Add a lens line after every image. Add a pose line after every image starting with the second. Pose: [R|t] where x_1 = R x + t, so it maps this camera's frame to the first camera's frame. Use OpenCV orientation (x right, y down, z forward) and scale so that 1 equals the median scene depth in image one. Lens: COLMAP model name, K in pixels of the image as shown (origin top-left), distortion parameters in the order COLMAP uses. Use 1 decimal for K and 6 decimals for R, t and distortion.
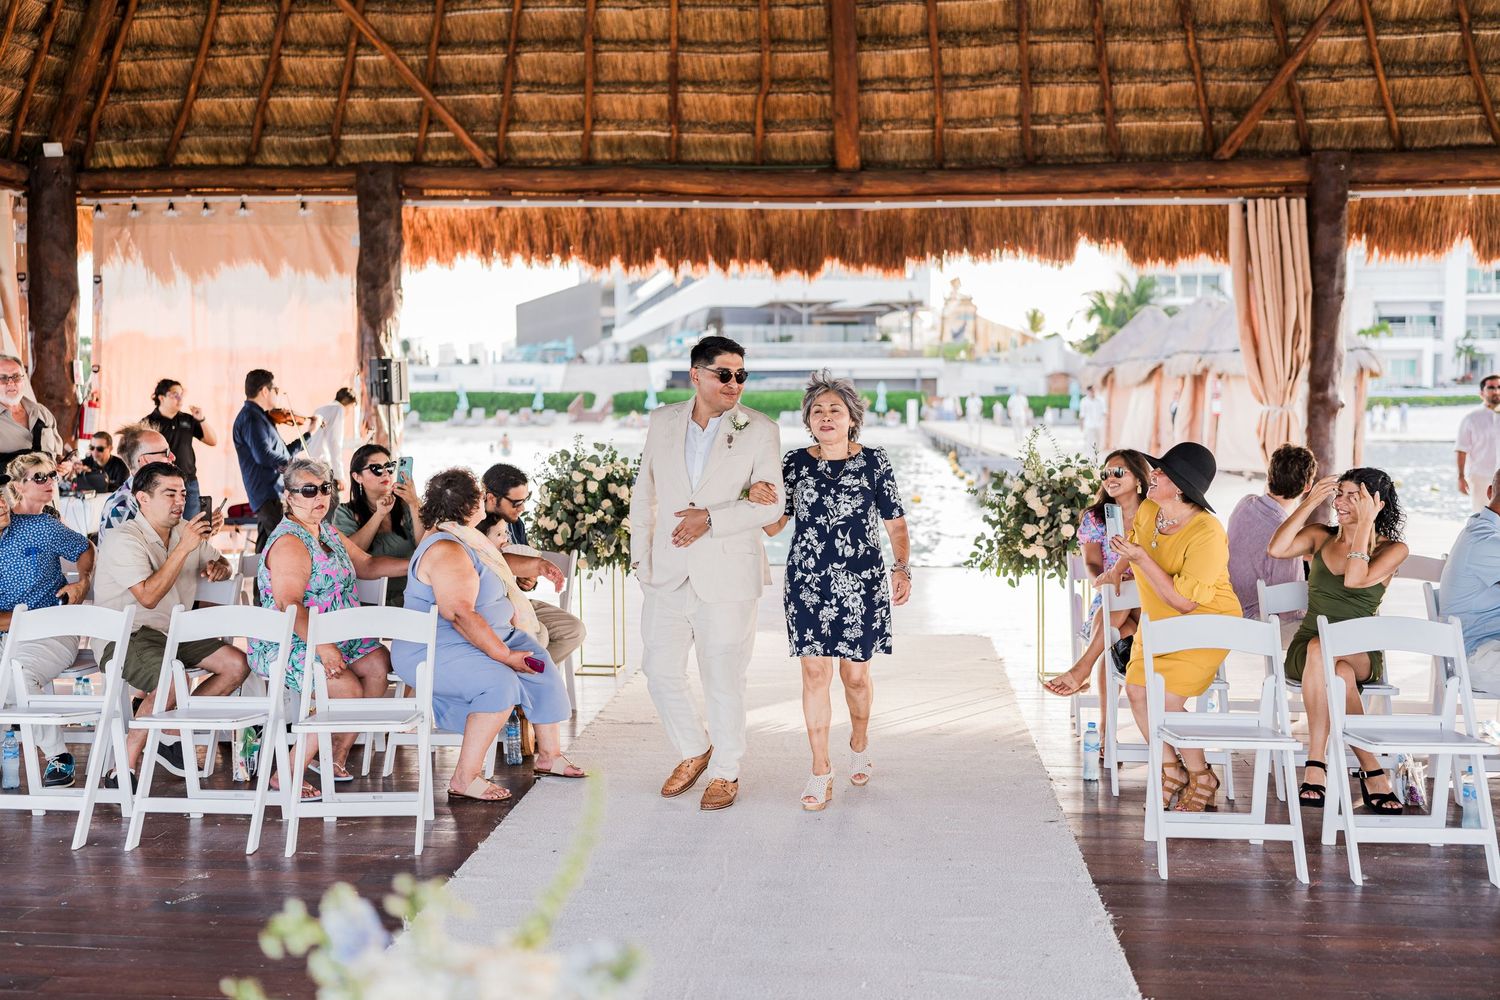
lens RADIAL K [[1488.9, 0, 749.1], [0, 1488.9, 501.5], [0, 0, 1]] dist [-0.006394, 0.010241]
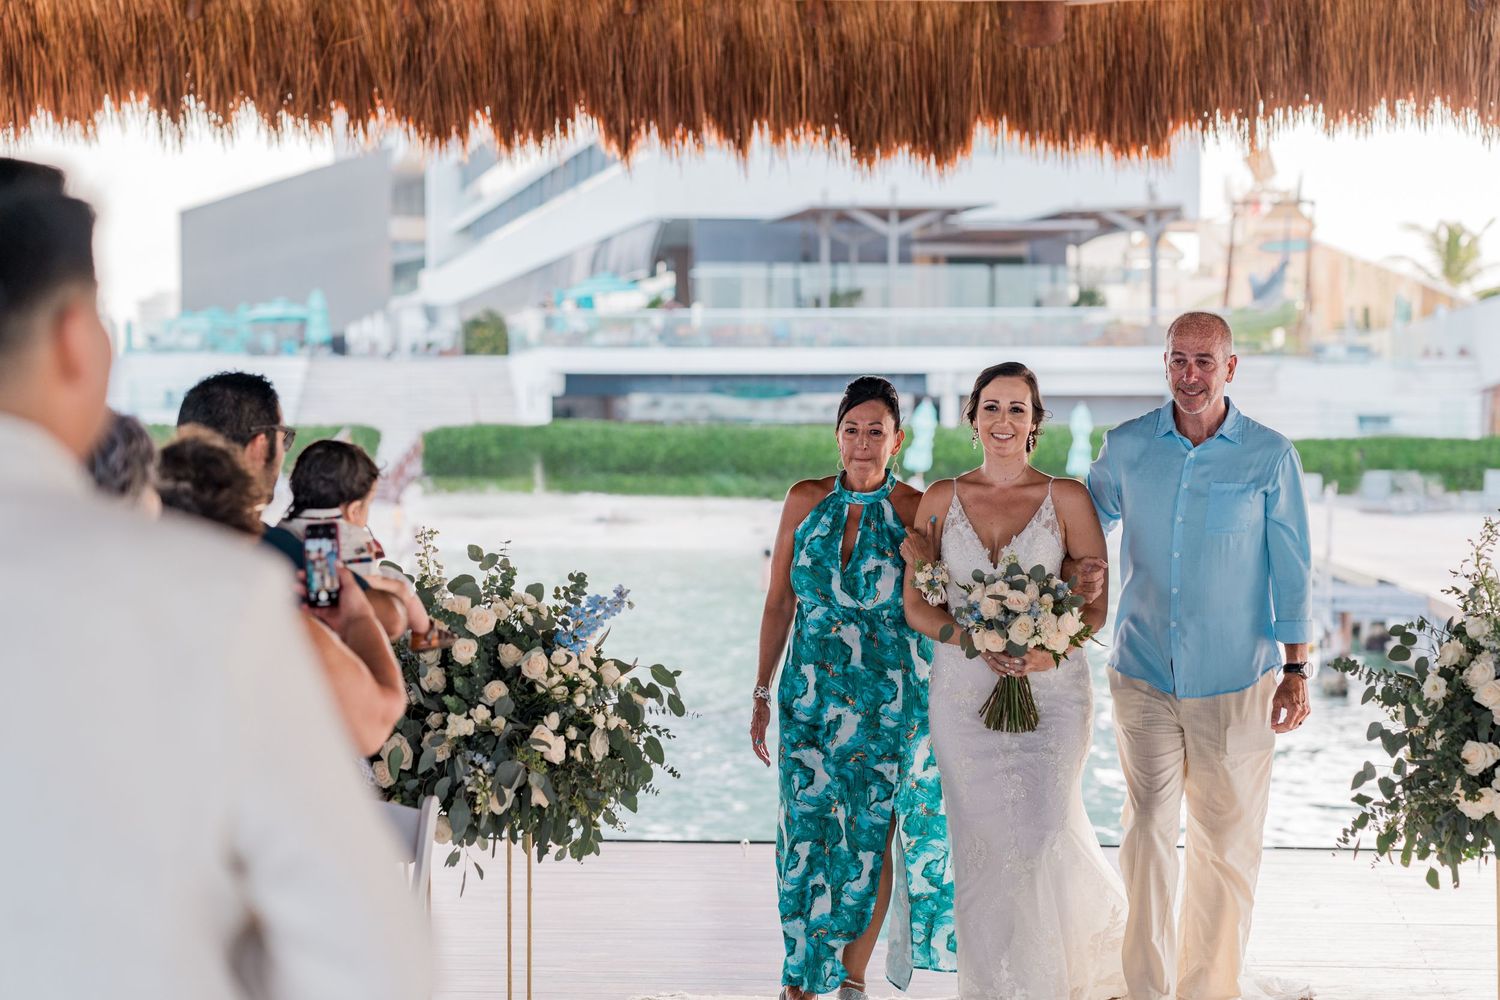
lens RADIAL K [[3683.7, 0, 749.7], [0, 3683.7, 499.8], [0, 0, 1]] dist [0.038673, -0.492802]
pose [[0.999989, 0.004585, 0.000523, -0.013889], [-0.004551, 0.998561, -0.053443, 0.001805], [-0.000768, 0.053440, 0.998571, -0.041286]]
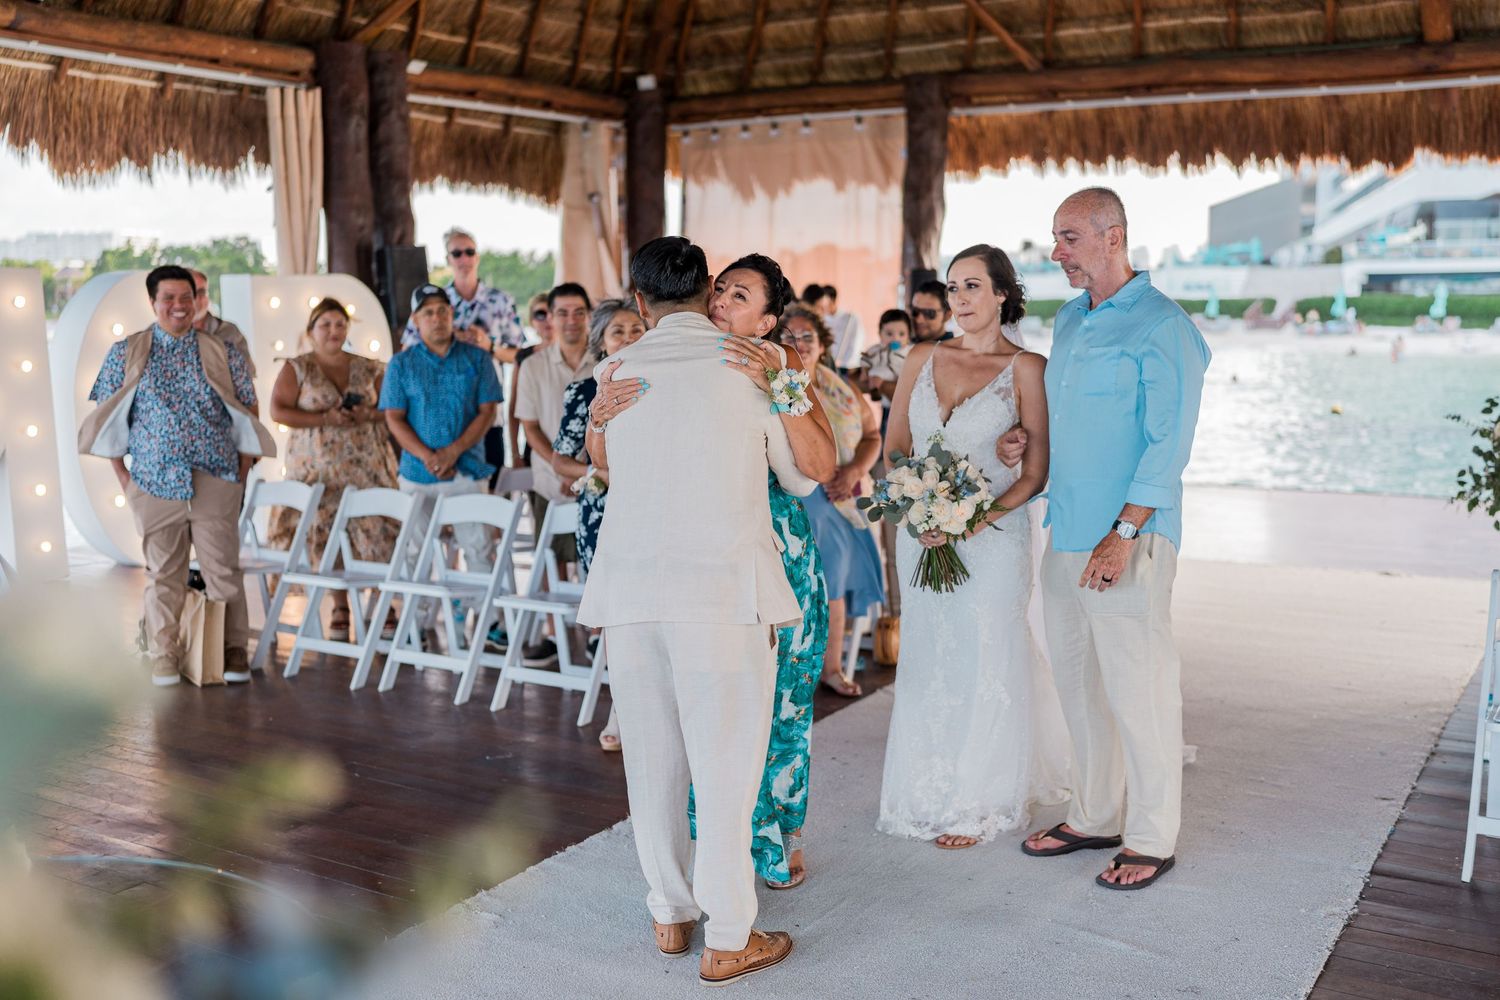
lens RADIAL K [[1501.5, 0, 743.7], [0, 1501.5, 502.1], [0, 0, 1]] dist [-0.007669, 0.021790]
pose [[0.896607, 0.053123, -0.439628, 0.099733], [-0.025805, 0.997359, 0.067890, -0.003825], [0.442074, -0.049526, 0.895610, 0.021362]]
